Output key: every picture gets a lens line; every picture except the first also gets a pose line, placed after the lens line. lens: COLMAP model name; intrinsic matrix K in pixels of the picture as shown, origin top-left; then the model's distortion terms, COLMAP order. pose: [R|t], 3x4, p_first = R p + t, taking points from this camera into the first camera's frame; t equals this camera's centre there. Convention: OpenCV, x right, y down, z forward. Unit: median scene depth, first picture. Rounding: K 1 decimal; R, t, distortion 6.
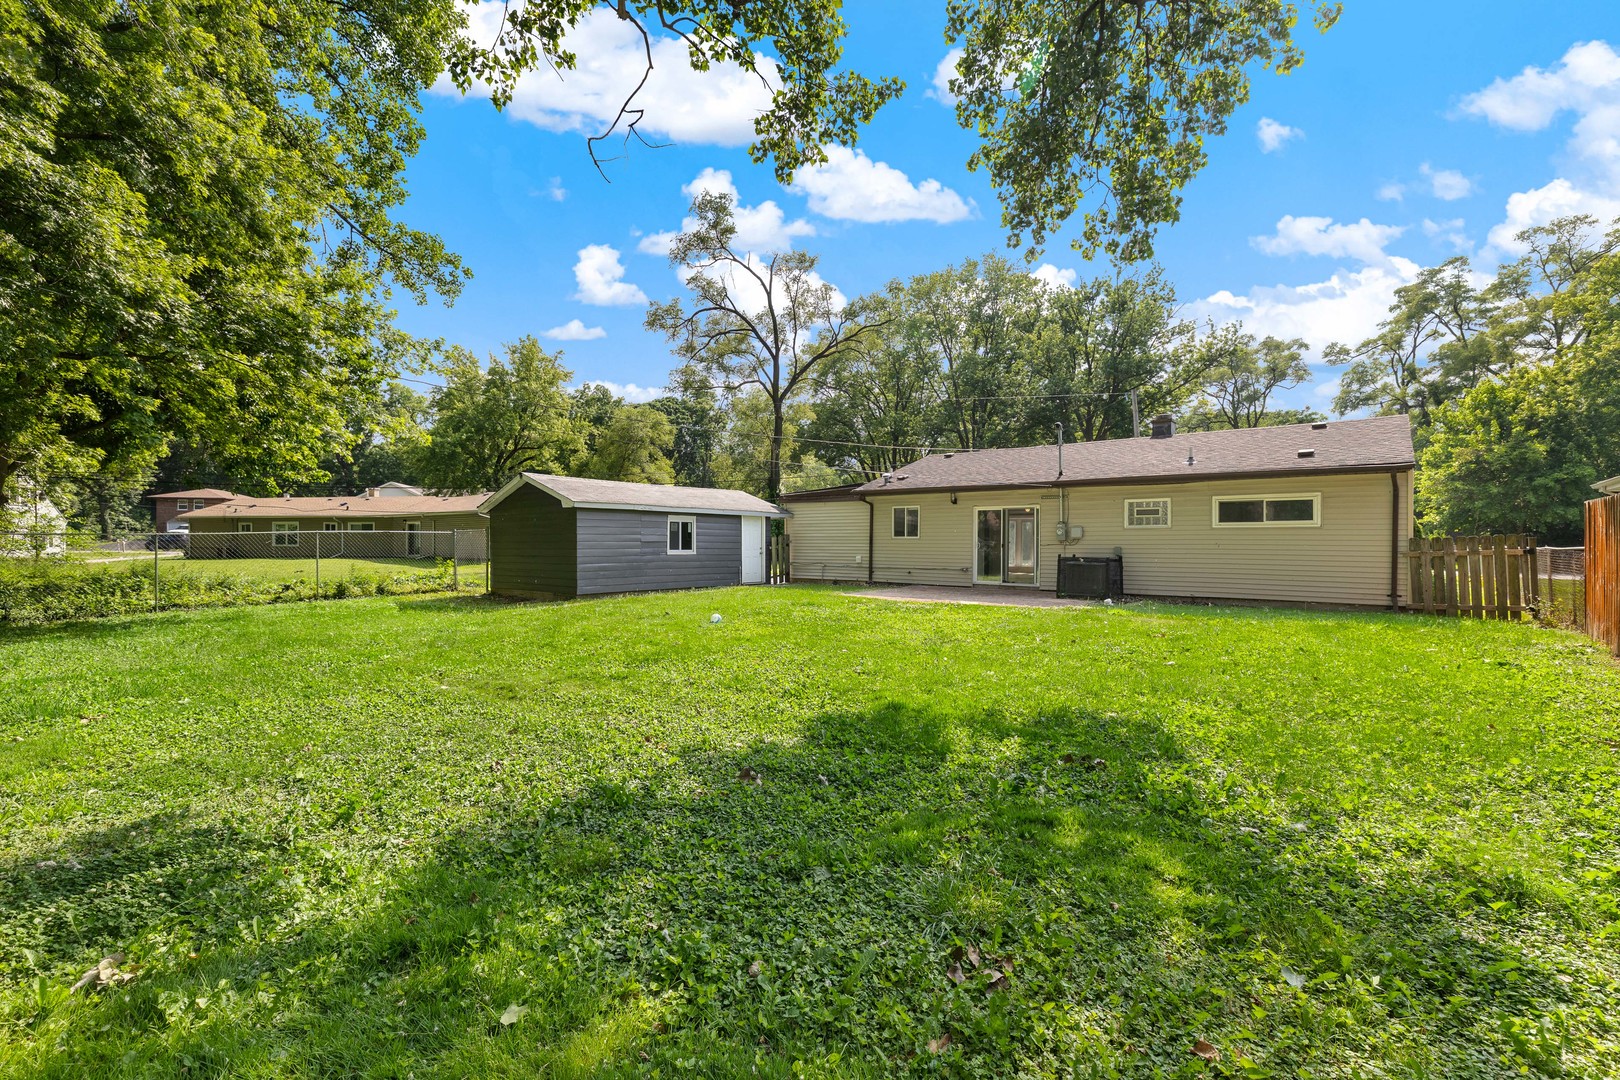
lens RADIAL K [[699.8, 0, 805.3], [0, 699.8, 533.2], [0, 0, 1]] dist [-0.004111, -0.000033]
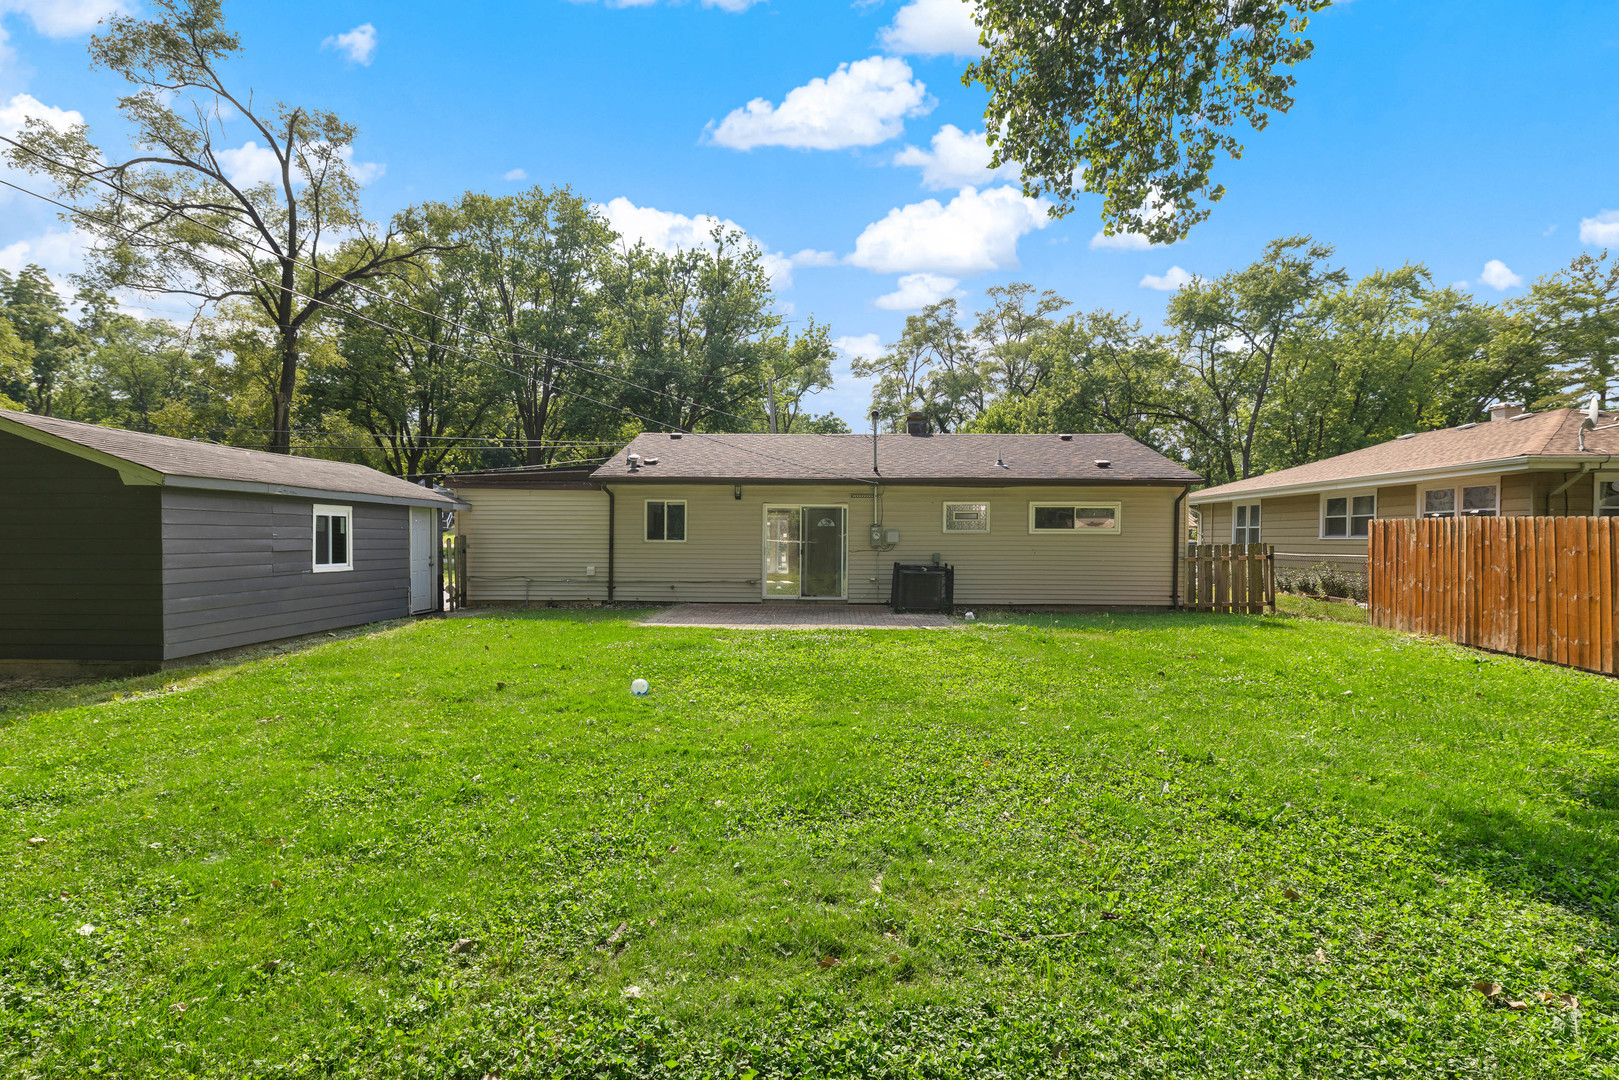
lens RADIAL K [[791.2, 0, 809.5], [0, 791.2, 540.0], [0, 0, 1]] dist [0.004949, -0.000001]
pose [[0.793322, -0.001270, 0.608801, -0.246743], [-0.009548, 0.999849, 0.014527, -0.008882], [-0.608728, -0.017338, 0.793190, 0.217428]]
